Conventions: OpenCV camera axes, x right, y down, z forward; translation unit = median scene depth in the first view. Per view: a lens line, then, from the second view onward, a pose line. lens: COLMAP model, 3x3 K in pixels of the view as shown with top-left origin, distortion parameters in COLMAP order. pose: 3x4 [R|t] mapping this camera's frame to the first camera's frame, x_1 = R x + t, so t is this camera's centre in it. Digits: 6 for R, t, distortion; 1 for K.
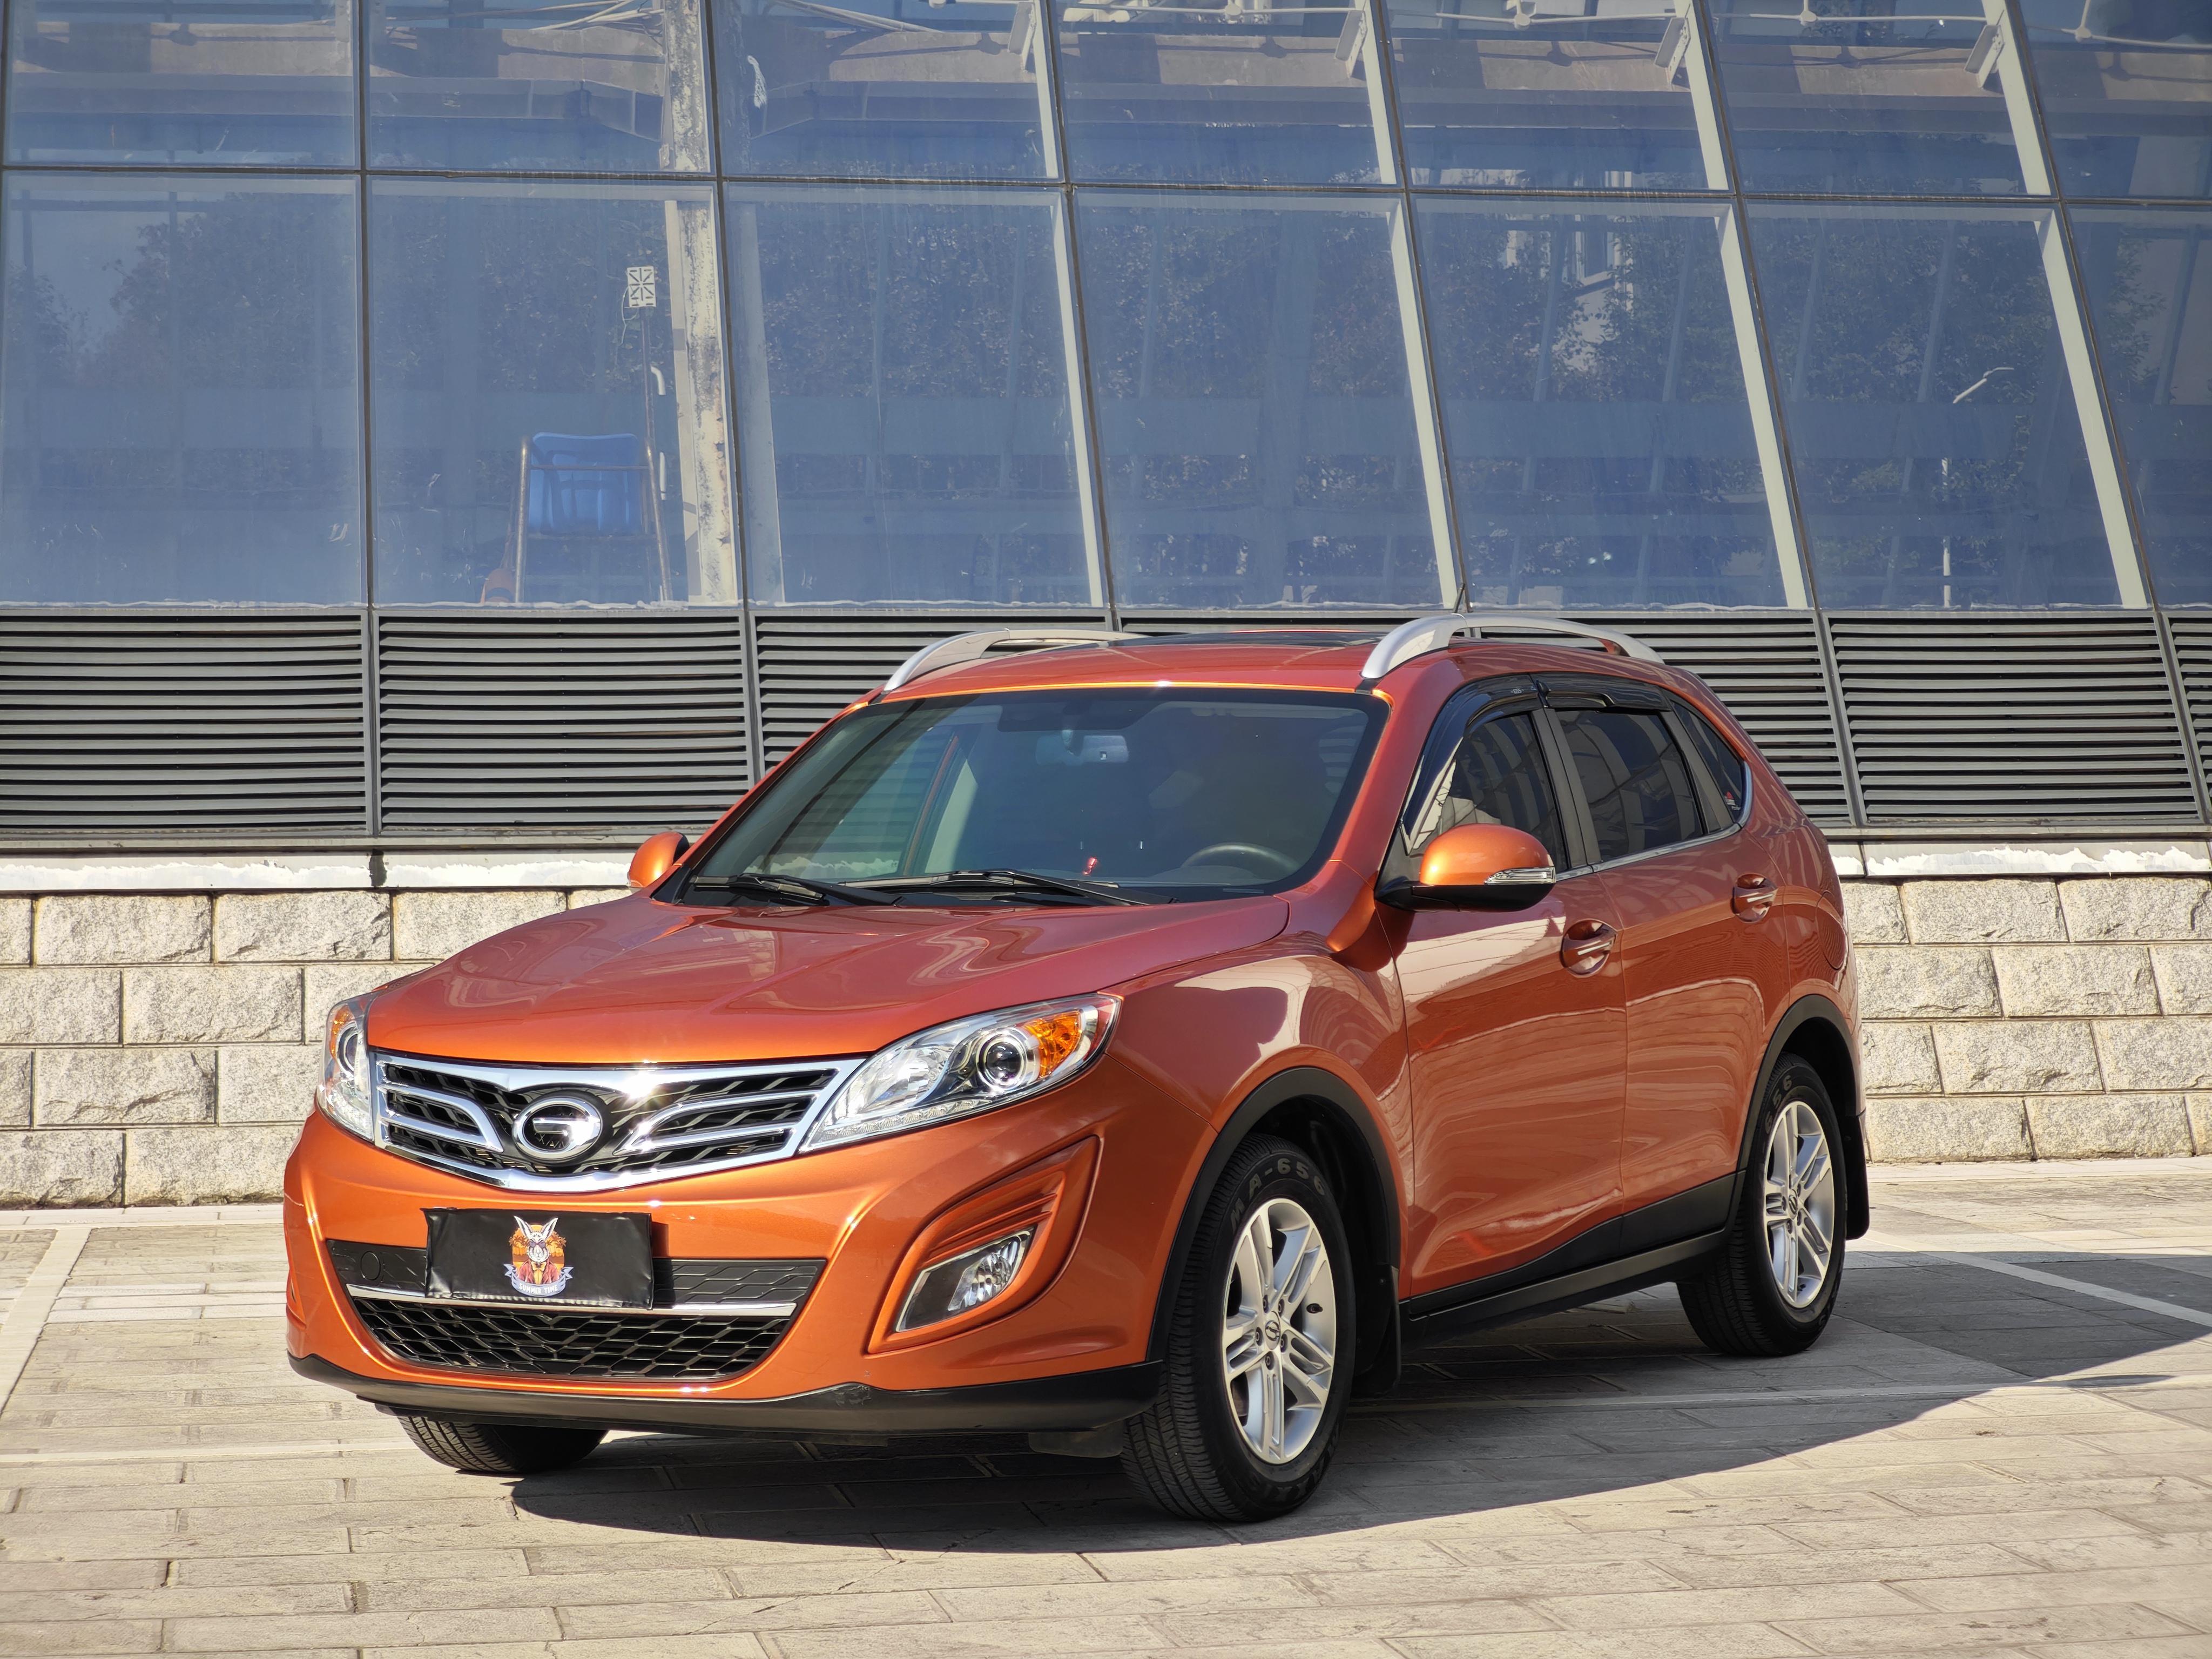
lens RADIAL K [[4665.0, 0, 1106.0], [0, 4665.0, 829.5], [0, 0, 1]] dist [0.028306, -0.279943]
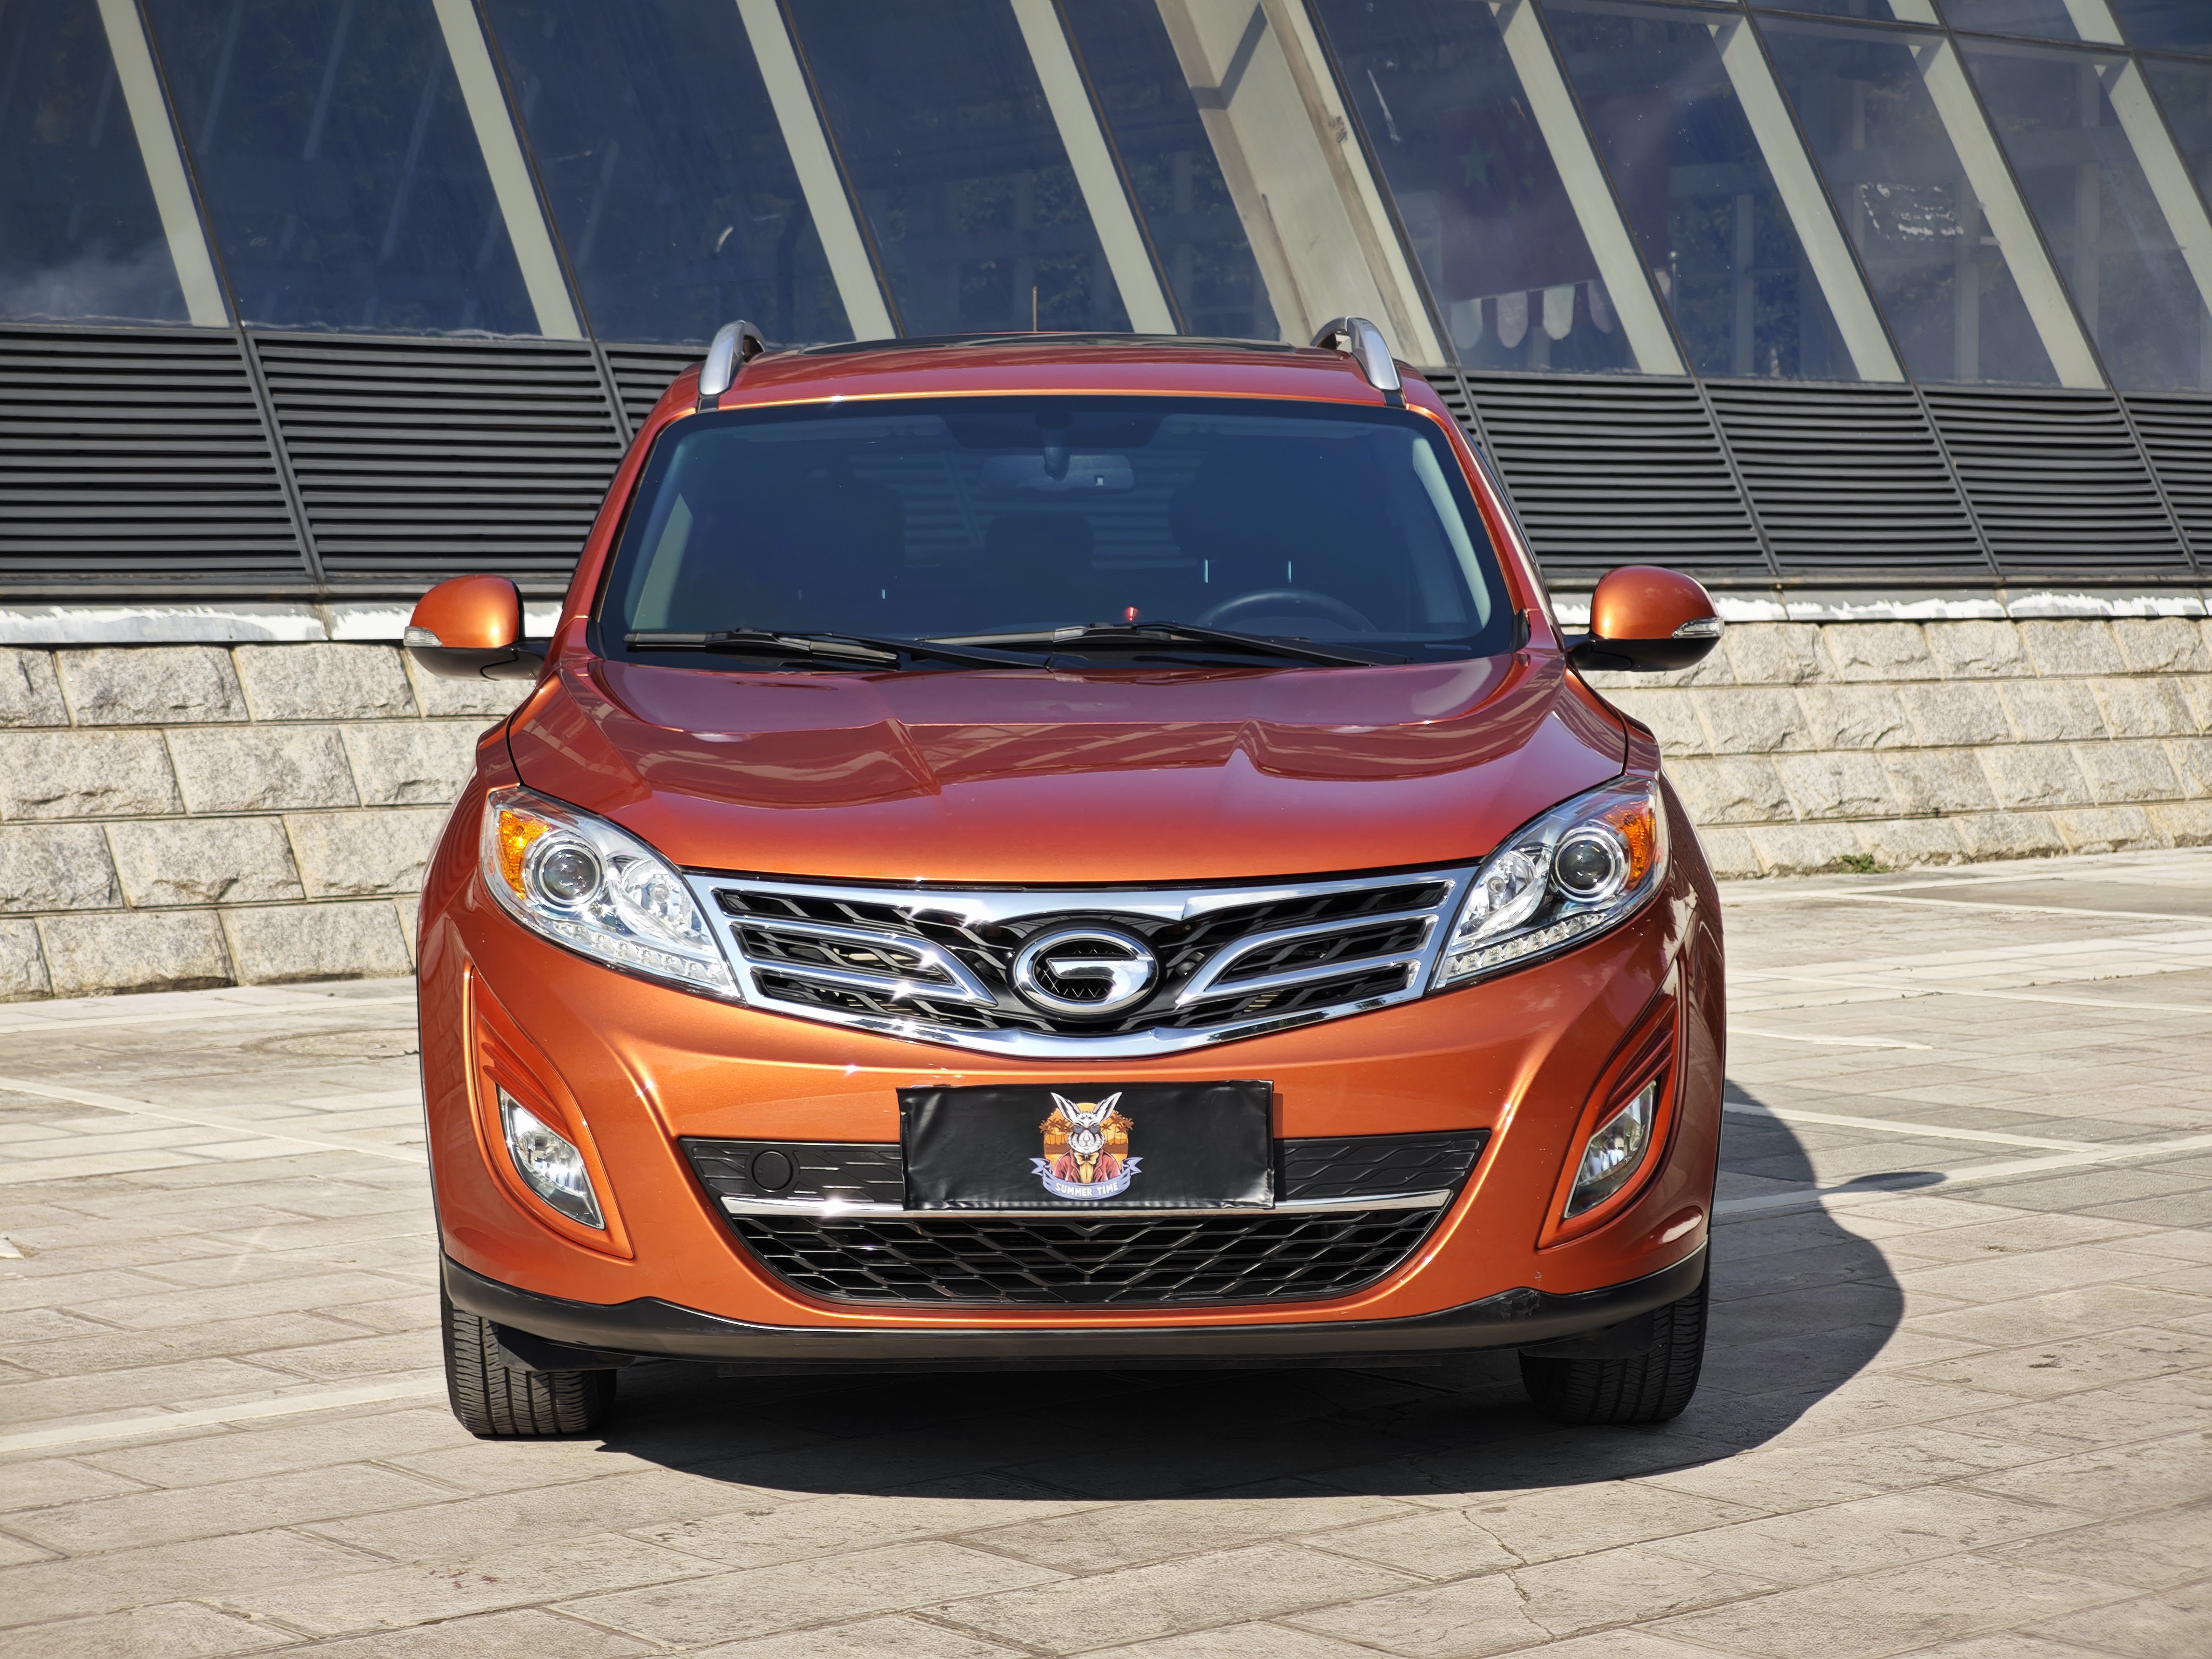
lens RADIAL K [[4665.0, 0, 1106.0], [0, 4665.0, 829.5], [0, 0, 1]] dist [0.028306, -0.279943]
pose [[0.874042, -0.020699, 0.485409, -0.473585], [-0.004072, 0.998745, 0.049922, 0.004961], [-0.485833, -0.045611, 0.872861, 0.358058]]
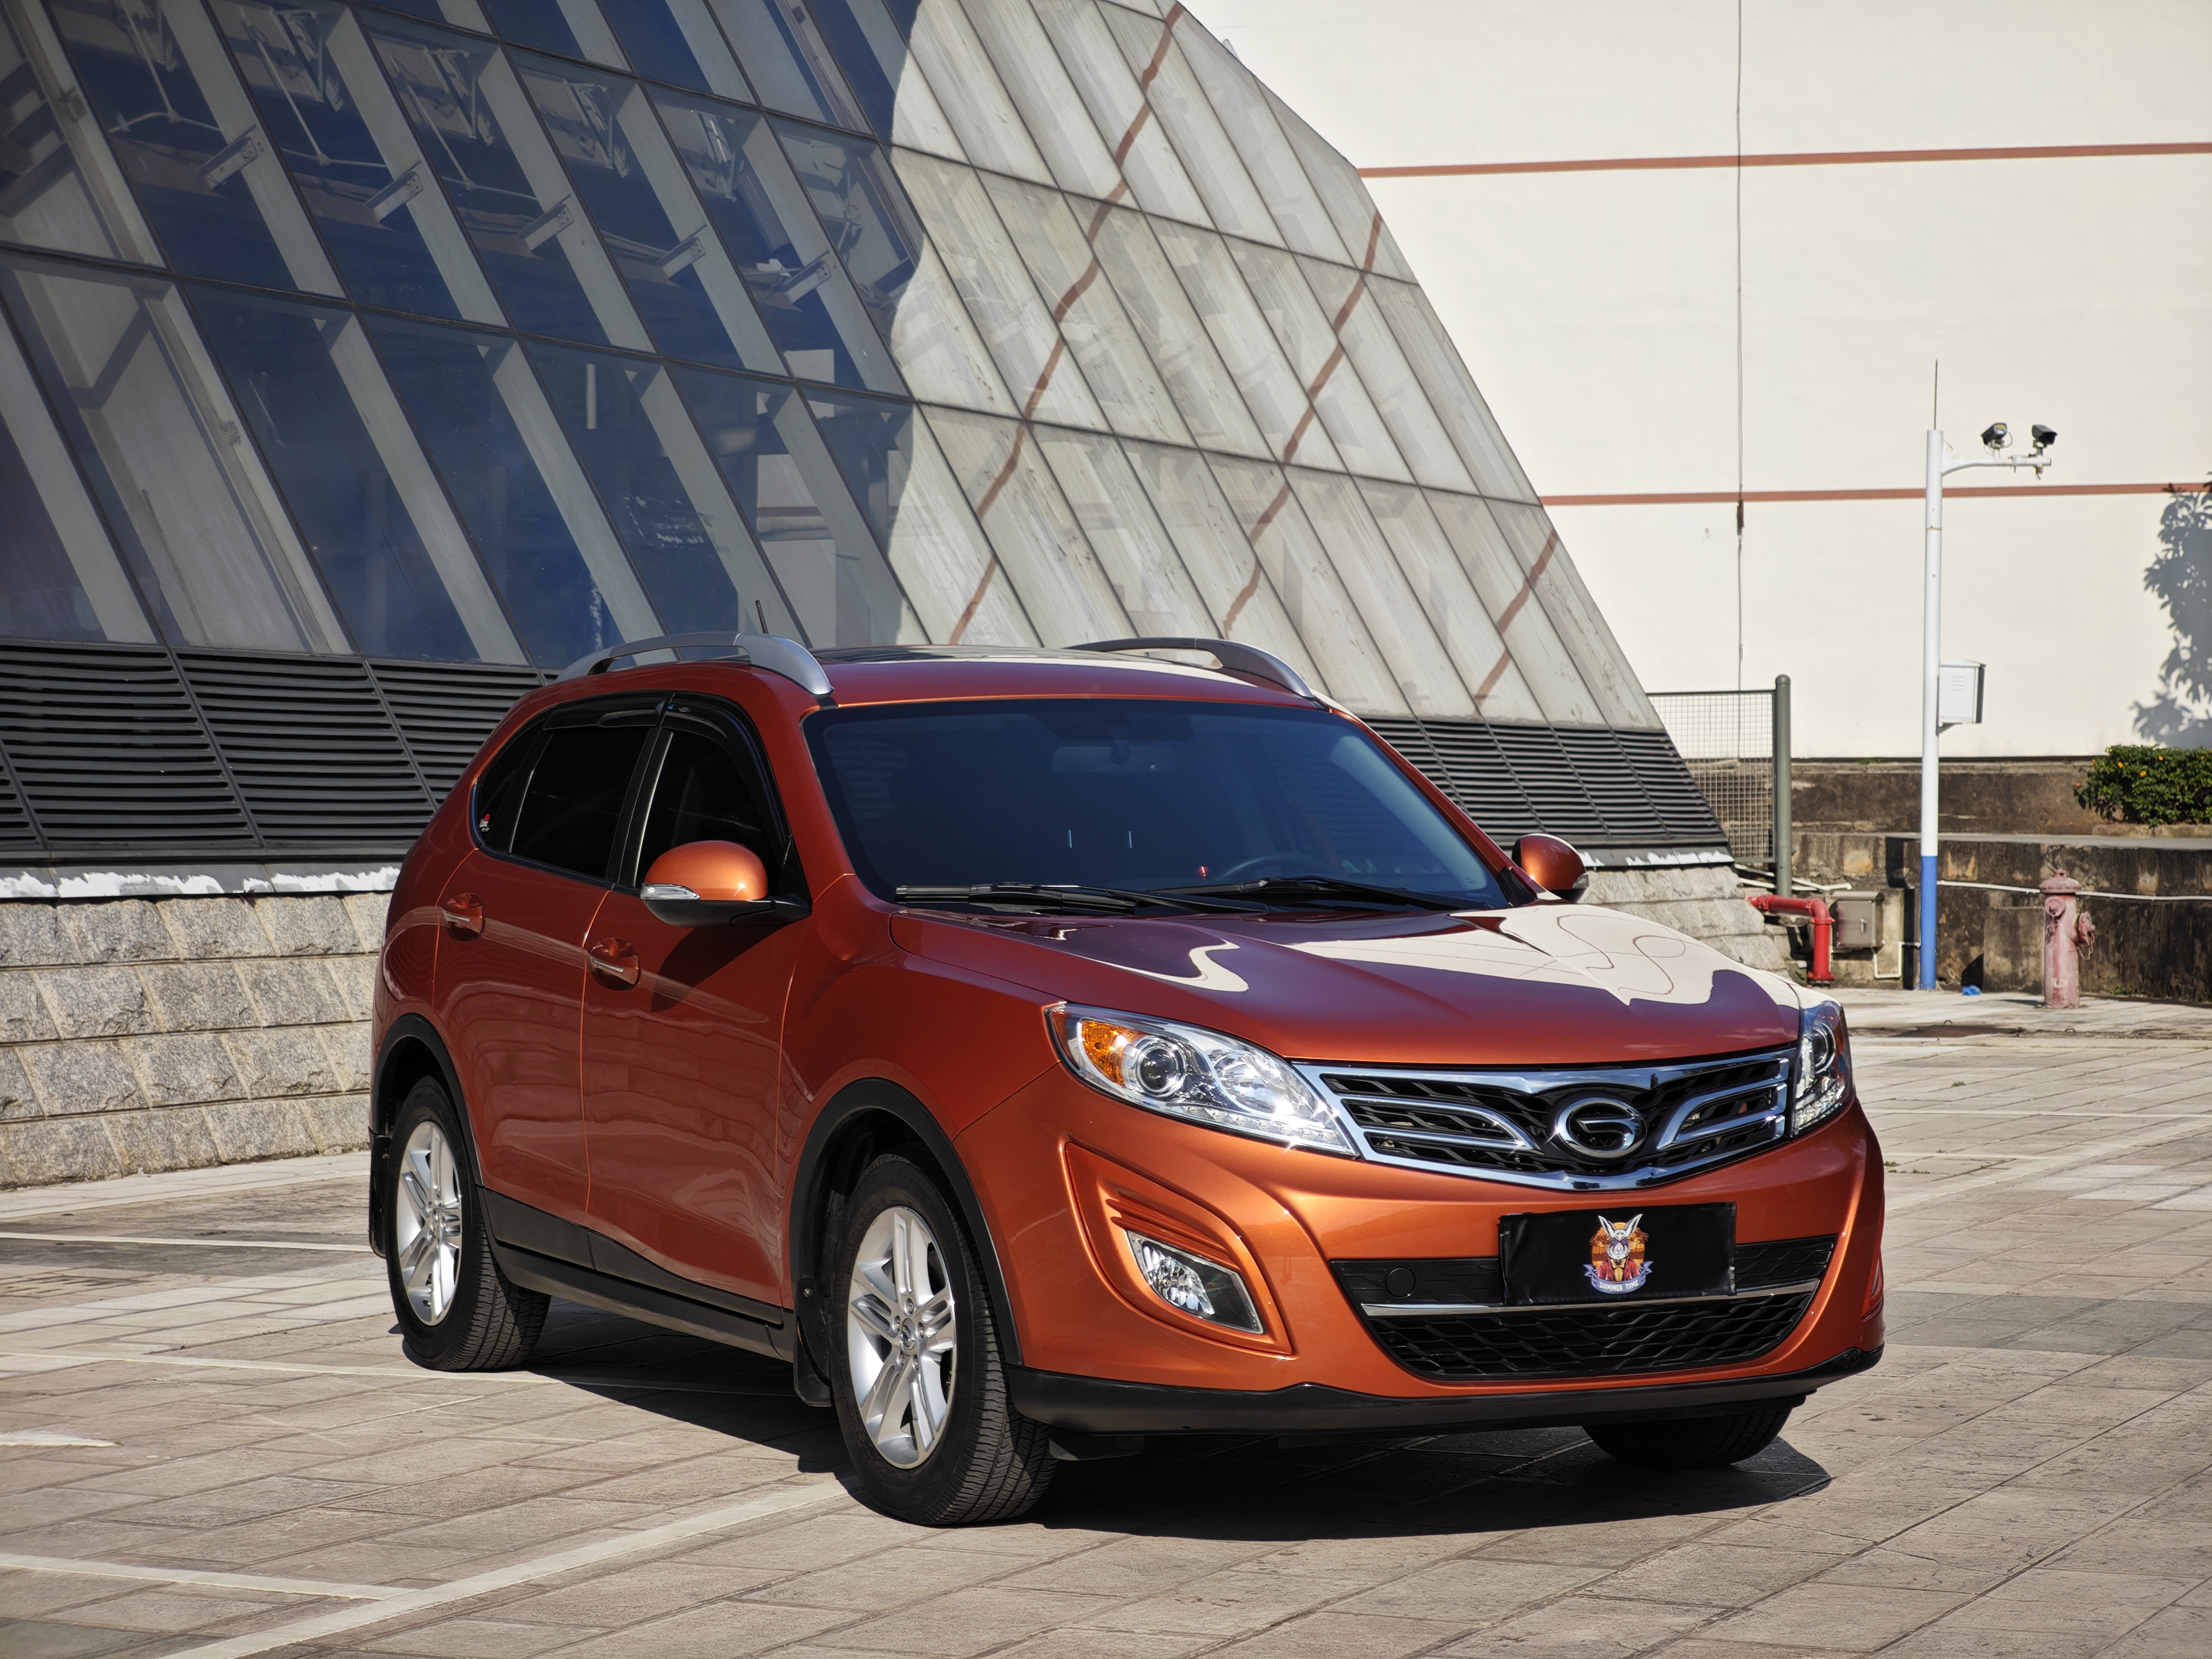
lens RADIAL K [[4665.0, 0, 1106.0], [0, 4665.0, 829.5], [0, 0, 1]] dist [0.028306, -0.279943]
pose [[0.597781, 0.009528, 0.801603, -0.994504], [-0.001656, 0.999942, -0.010650, 0.010662], [-0.801658, 0.005039, 0.597762, 0.484238]]
